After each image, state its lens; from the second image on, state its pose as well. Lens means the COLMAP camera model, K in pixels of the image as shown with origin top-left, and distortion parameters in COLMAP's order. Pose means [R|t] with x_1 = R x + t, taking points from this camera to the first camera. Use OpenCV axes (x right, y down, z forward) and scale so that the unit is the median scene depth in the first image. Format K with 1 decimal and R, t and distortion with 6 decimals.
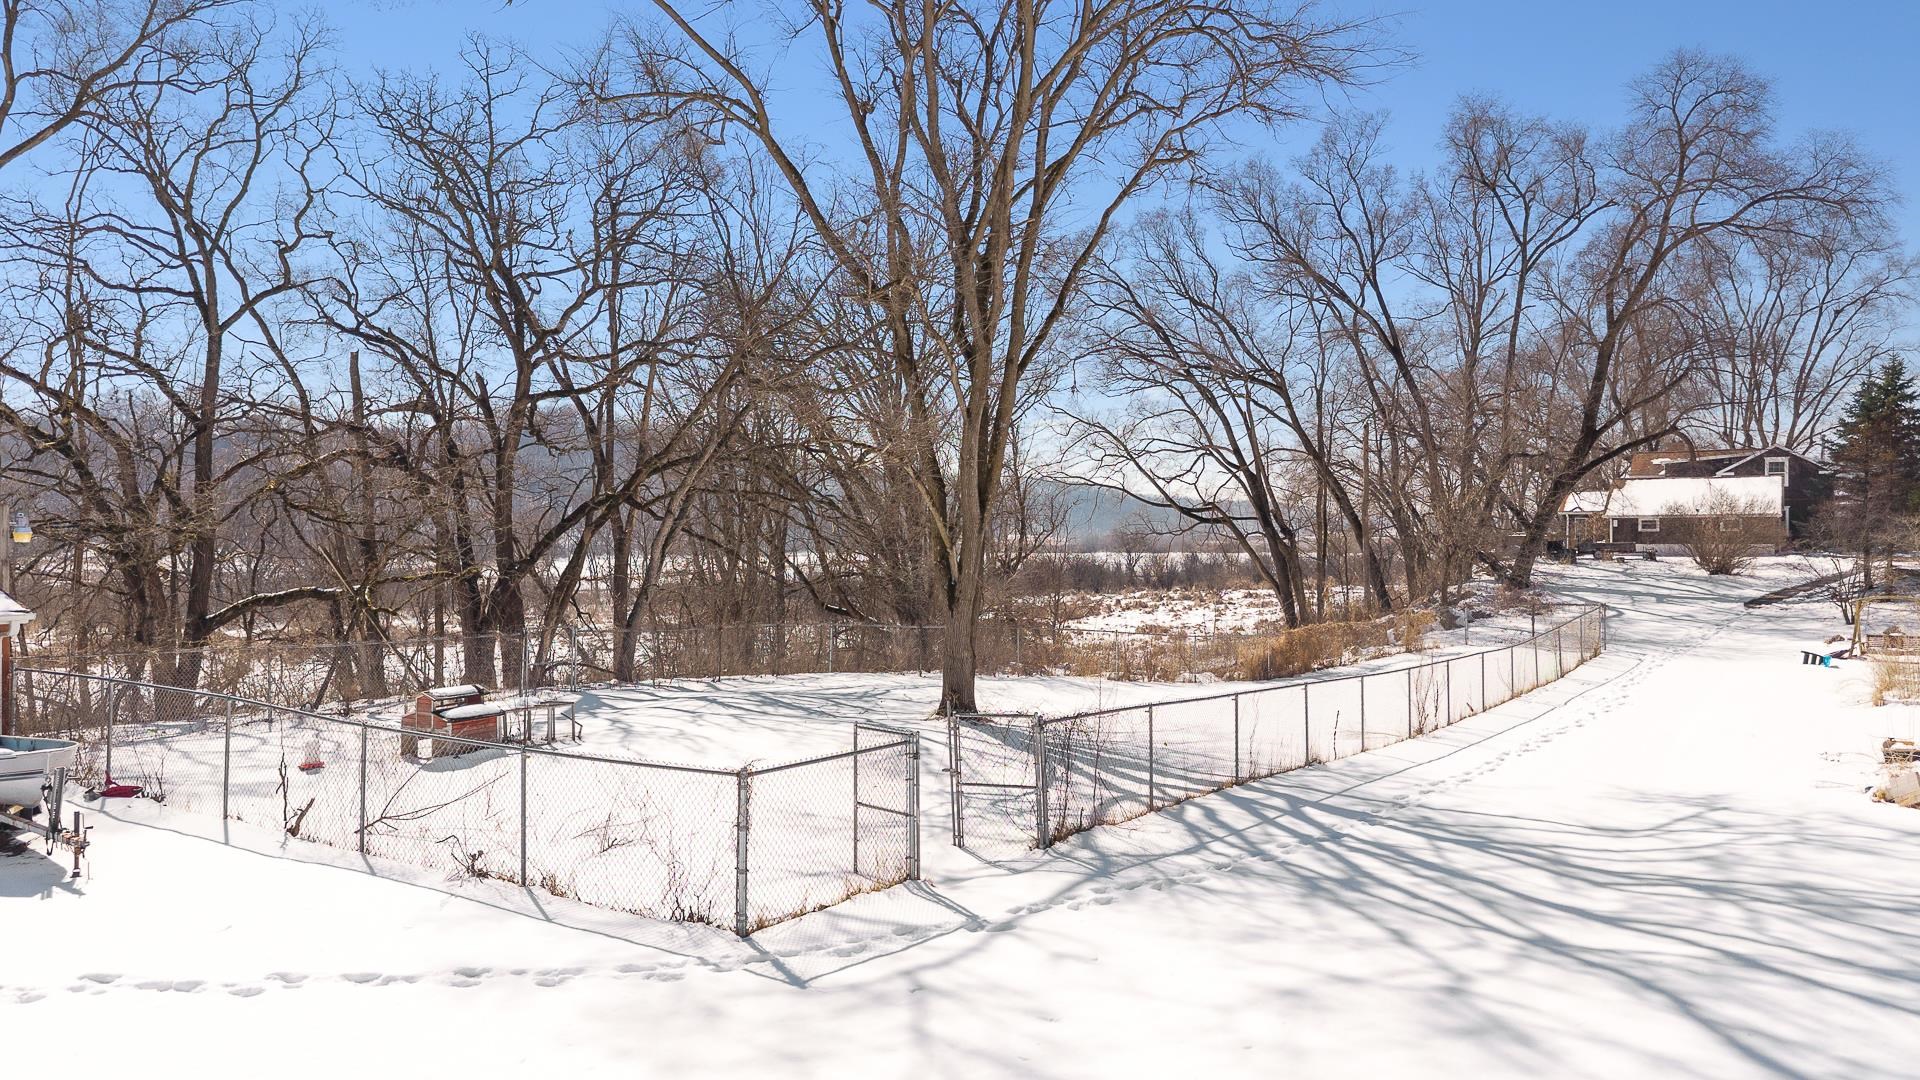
lens RADIAL K [[1260.9, 0, 960.0], [0, 1260.9, 540.0], [0, 0, 1]] dist [0.008185, -0.027242]
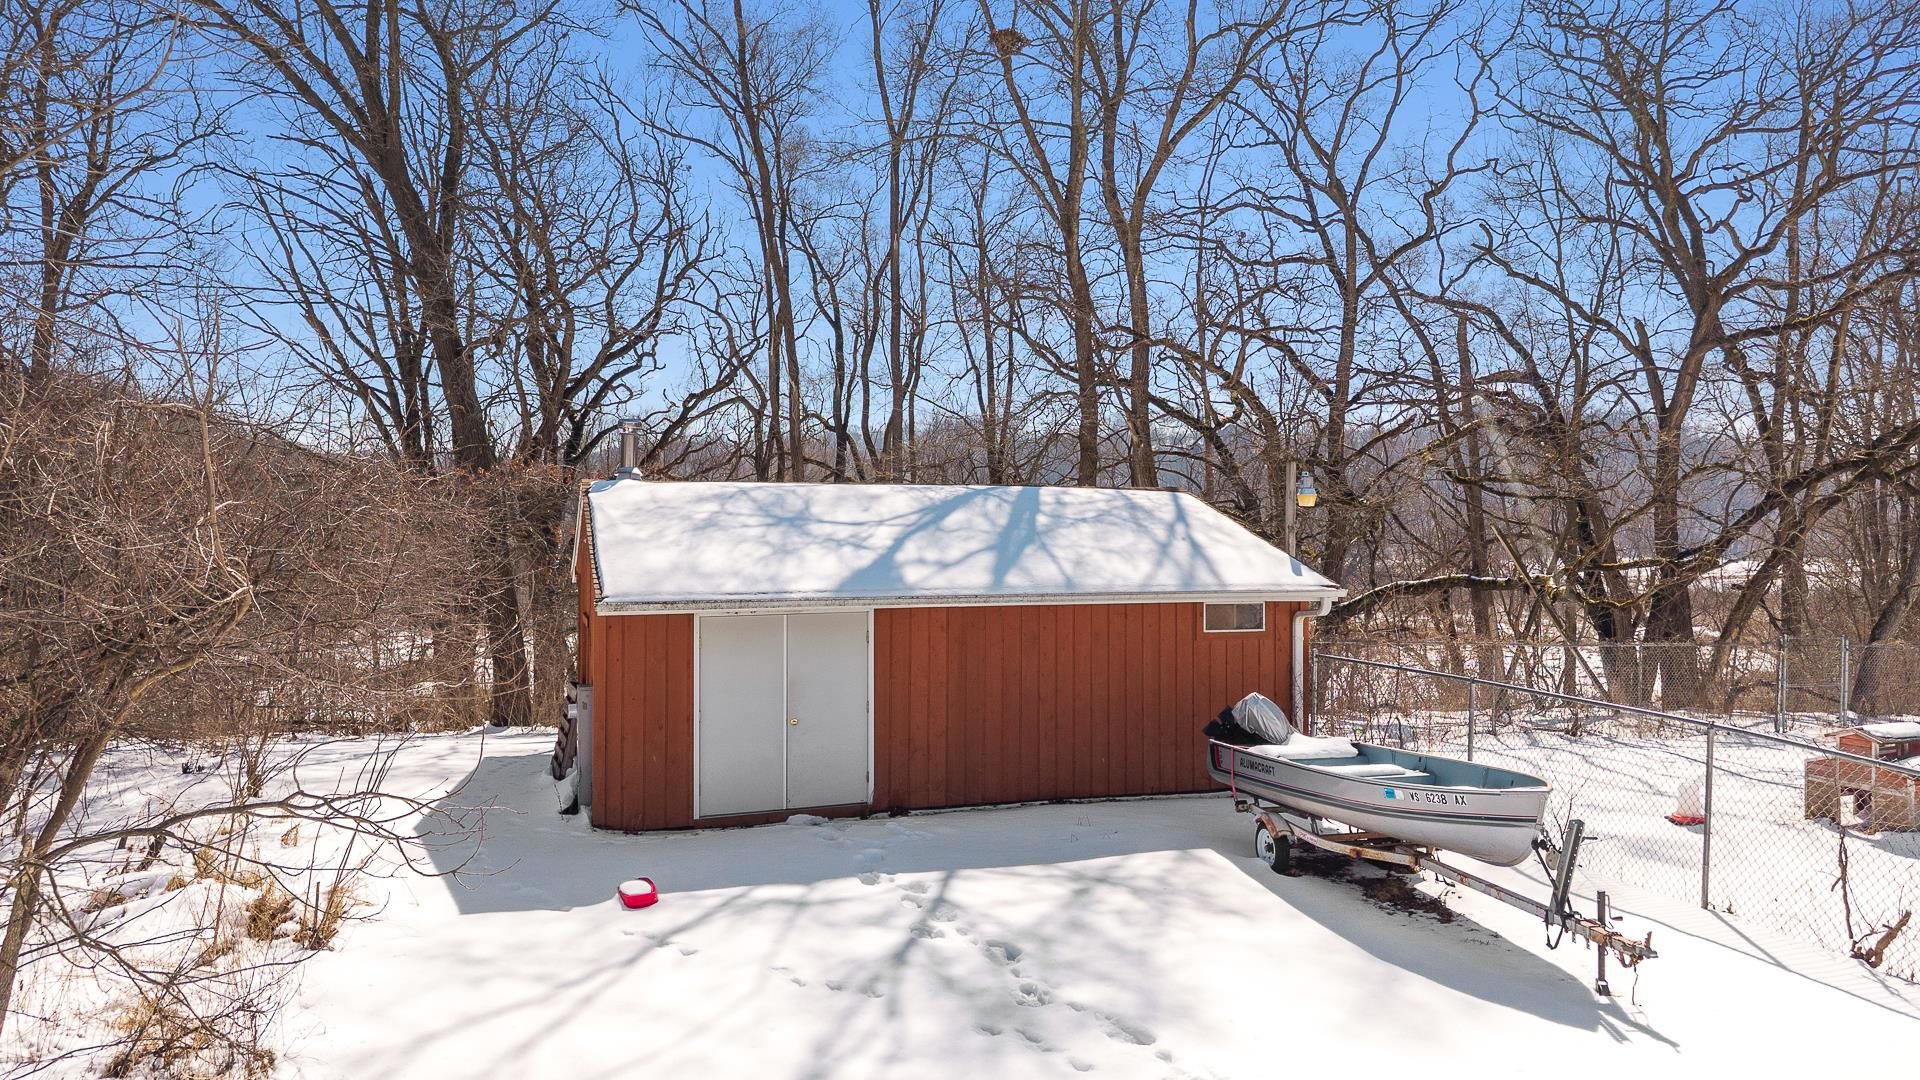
lens RADIAL K [[1260.9, 0, 960.0], [0, 1260.9, 540.0], [0, 0, 1]] dist [0.008185, -0.027242]
pose [[0.757512, 0.008134, -0.652771, -0.203509], [-0.008366, 0.999961, 0.002752, 0.013644], [0.652768, 0.003377, 0.757550, 0.111098]]
